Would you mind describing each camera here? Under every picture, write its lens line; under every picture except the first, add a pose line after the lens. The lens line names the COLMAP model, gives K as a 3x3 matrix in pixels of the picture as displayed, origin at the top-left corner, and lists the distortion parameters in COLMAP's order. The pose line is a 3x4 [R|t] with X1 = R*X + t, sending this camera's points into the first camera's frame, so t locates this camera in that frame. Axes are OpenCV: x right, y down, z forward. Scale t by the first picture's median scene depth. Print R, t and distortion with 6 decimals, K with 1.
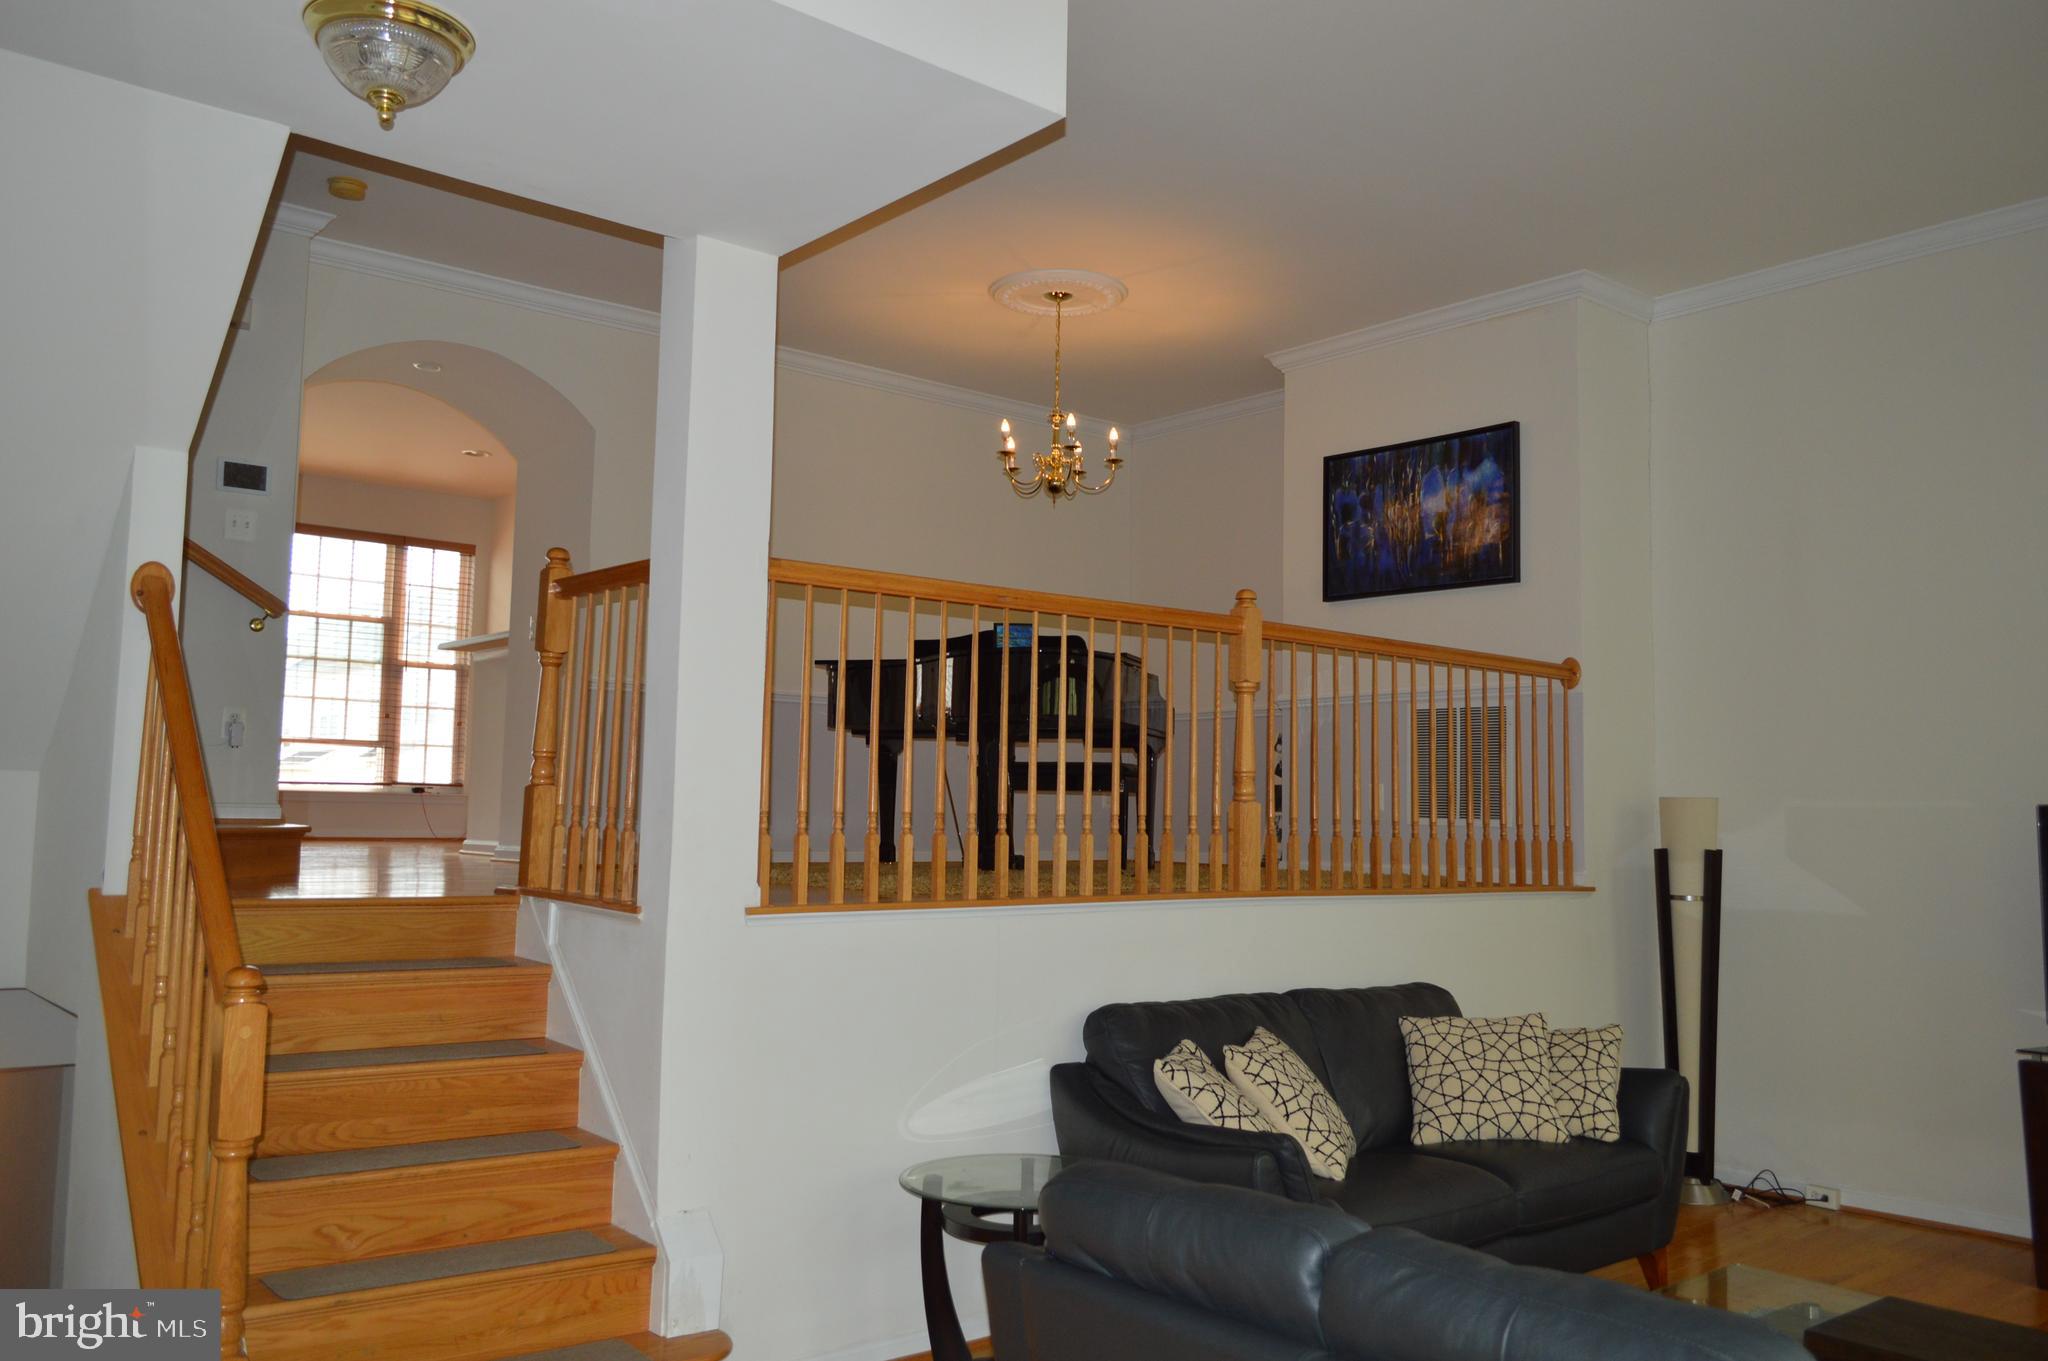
lens RADIAL K [[1630.7, 0, 1040.2], [0, 1630.7, 674.6], [0, 0, 1]] dist [-0.010888, 0.003018]
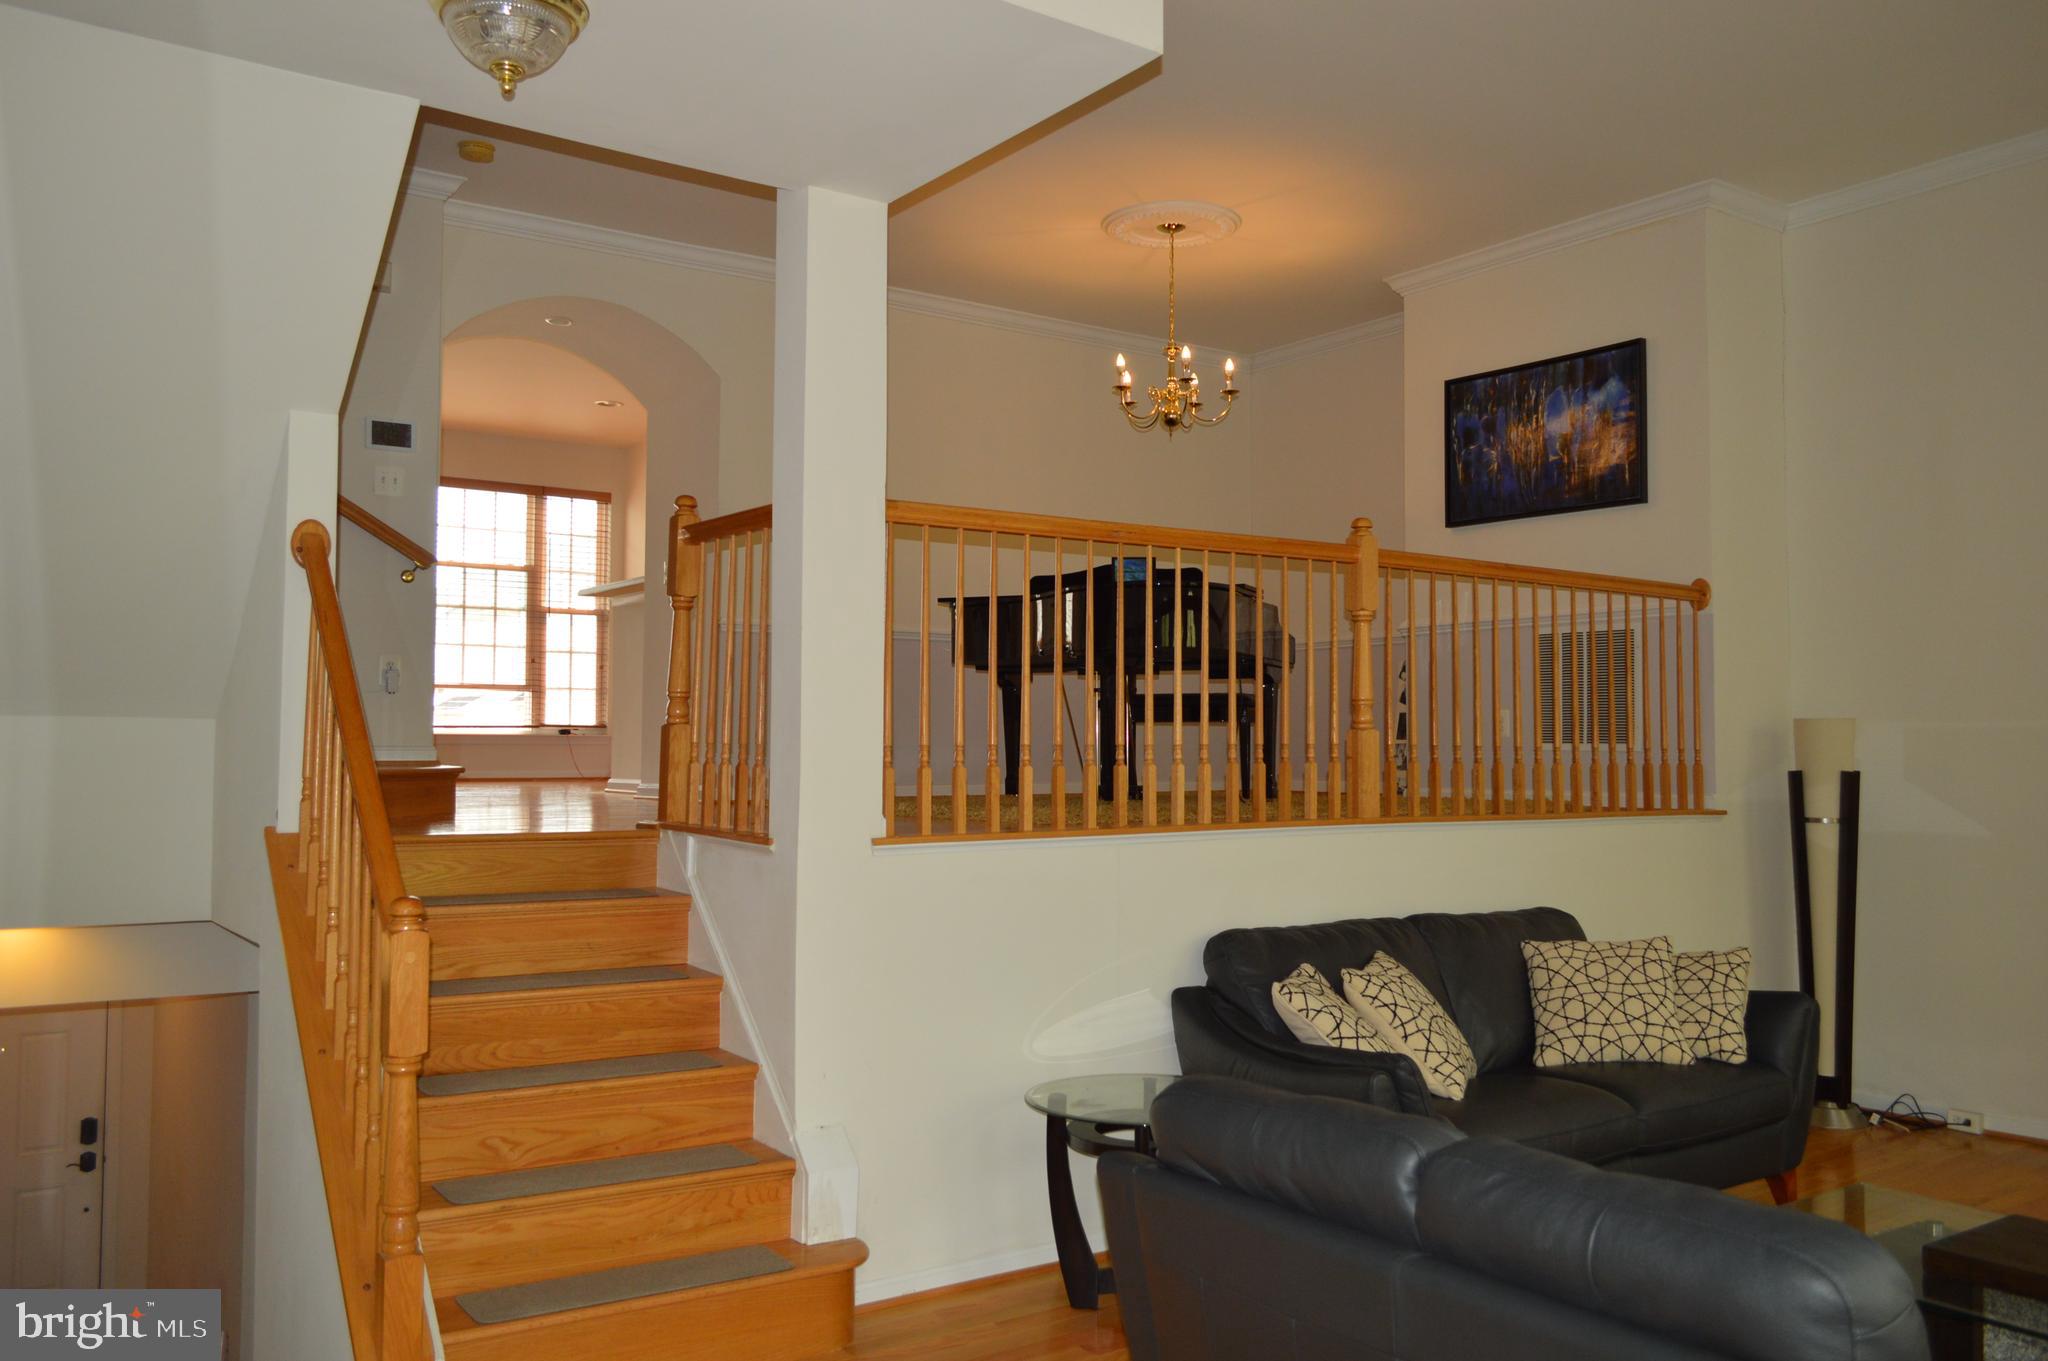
lens RADIAL K [[1630.7, 0, 1041.4], [0, 1630.7, 676.7], [0, 0, 1]] dist [-0.010888, 0.003018]
pose [[0.996625, -0.018408, -0.079997, 0.008700], [0.021755, 0.998915, 0.041177, -0.000367], [0.079152, -0.042779, 0.995944, -0.016143]]
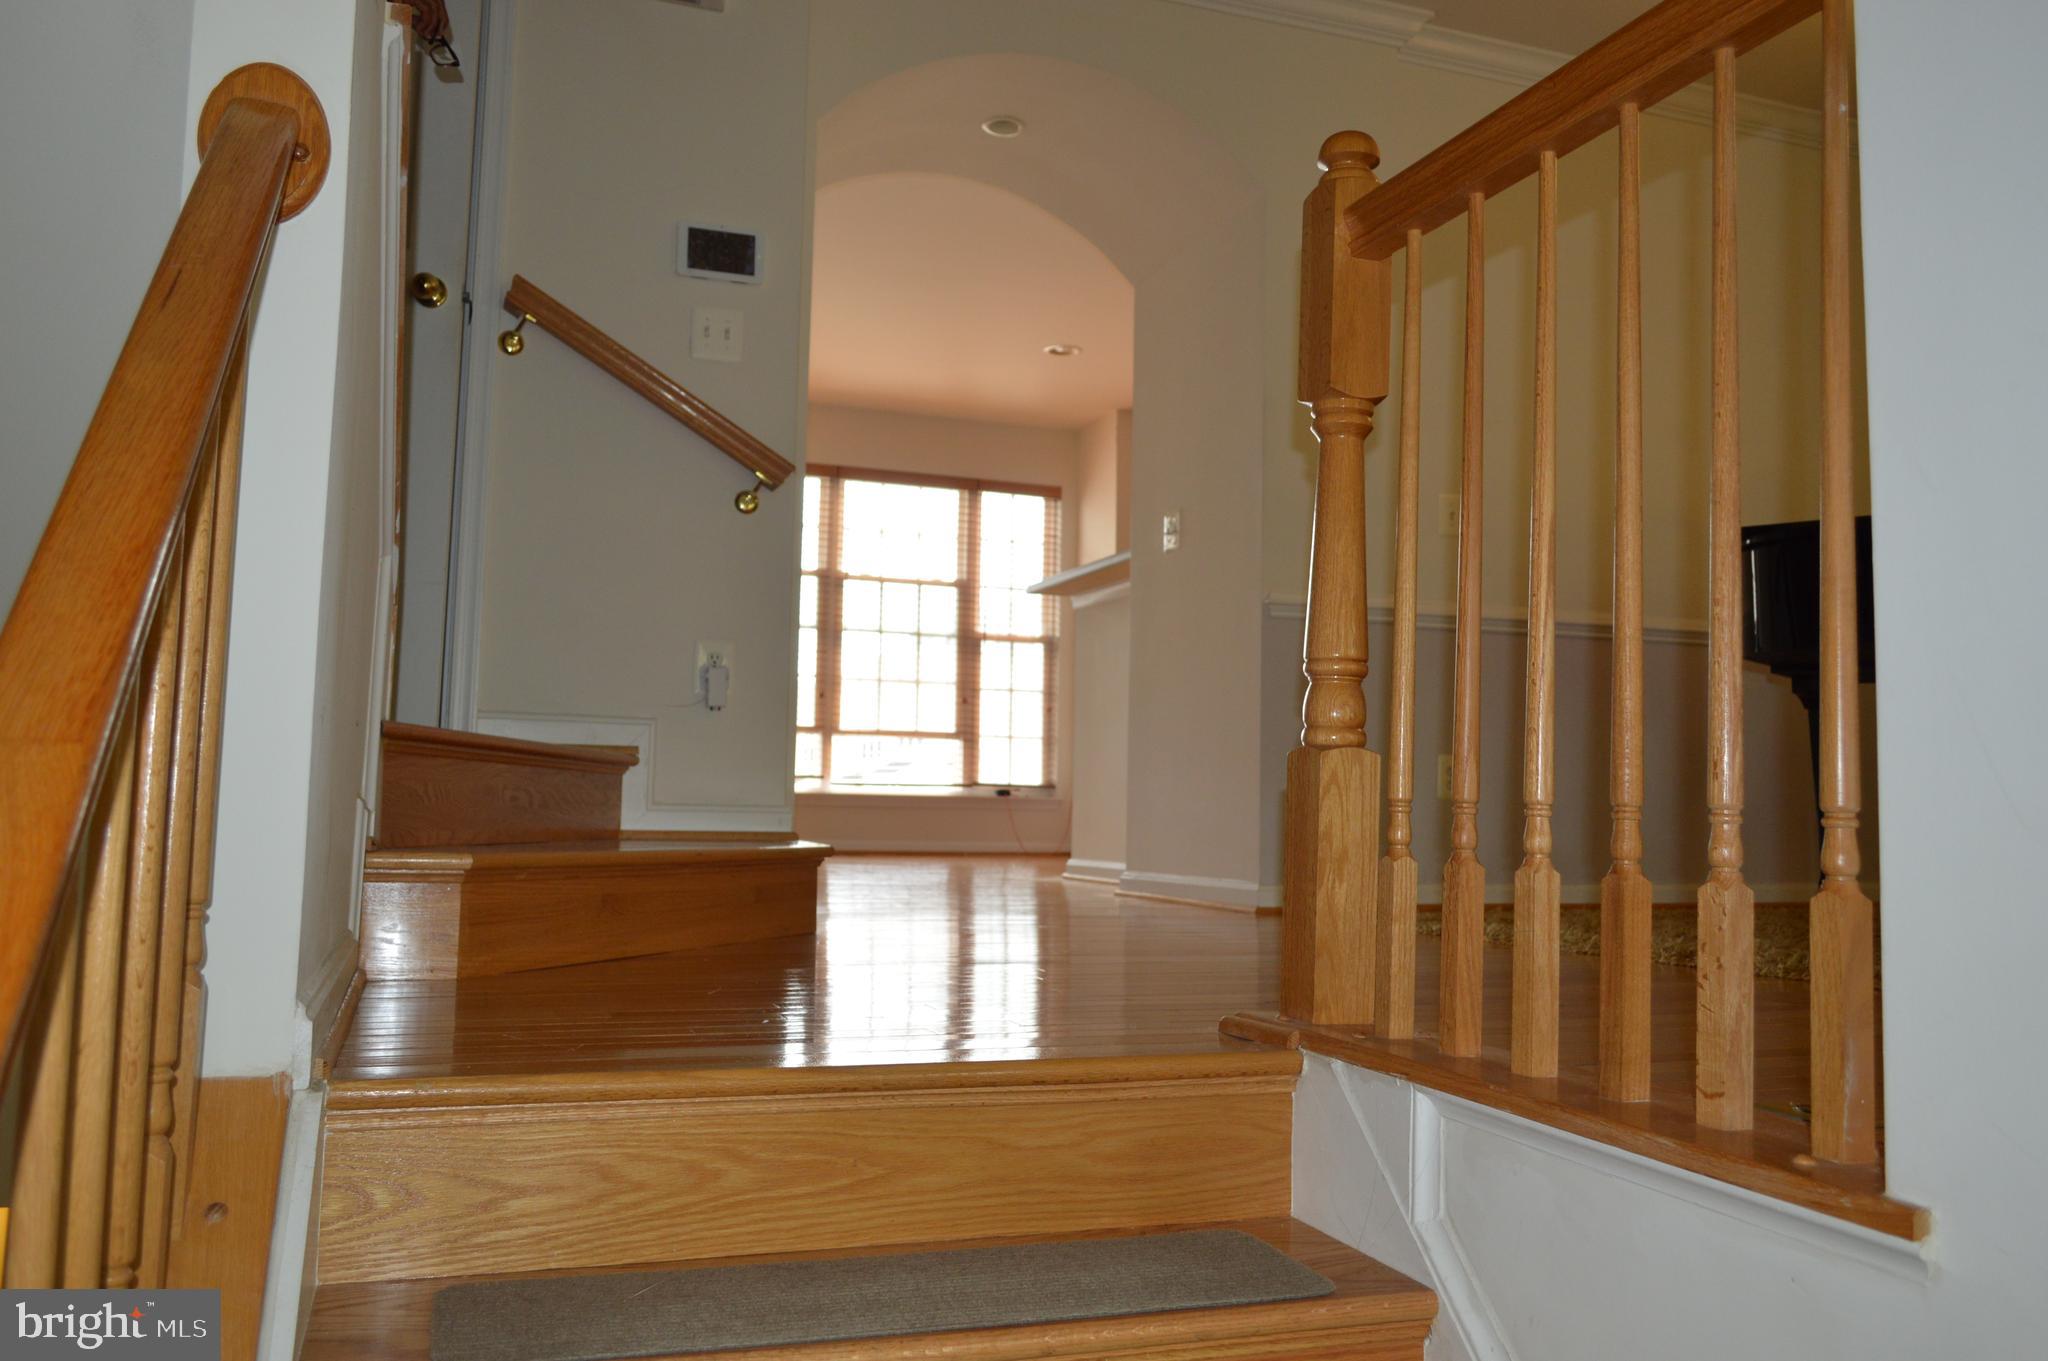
lens RADIAL K [[1630.7, 0, 1028.4], [0, 1630.7, 687.5], [0, 0, 1]] dist [-0.010888, 0.003018]
pose [[0.940832, -0.028206, -0.337697, -0.201236], [0.029305, 0.999569, -0.001844, 0.043181], [0.337604, -0.008161, 0.941253, 0.511231]]
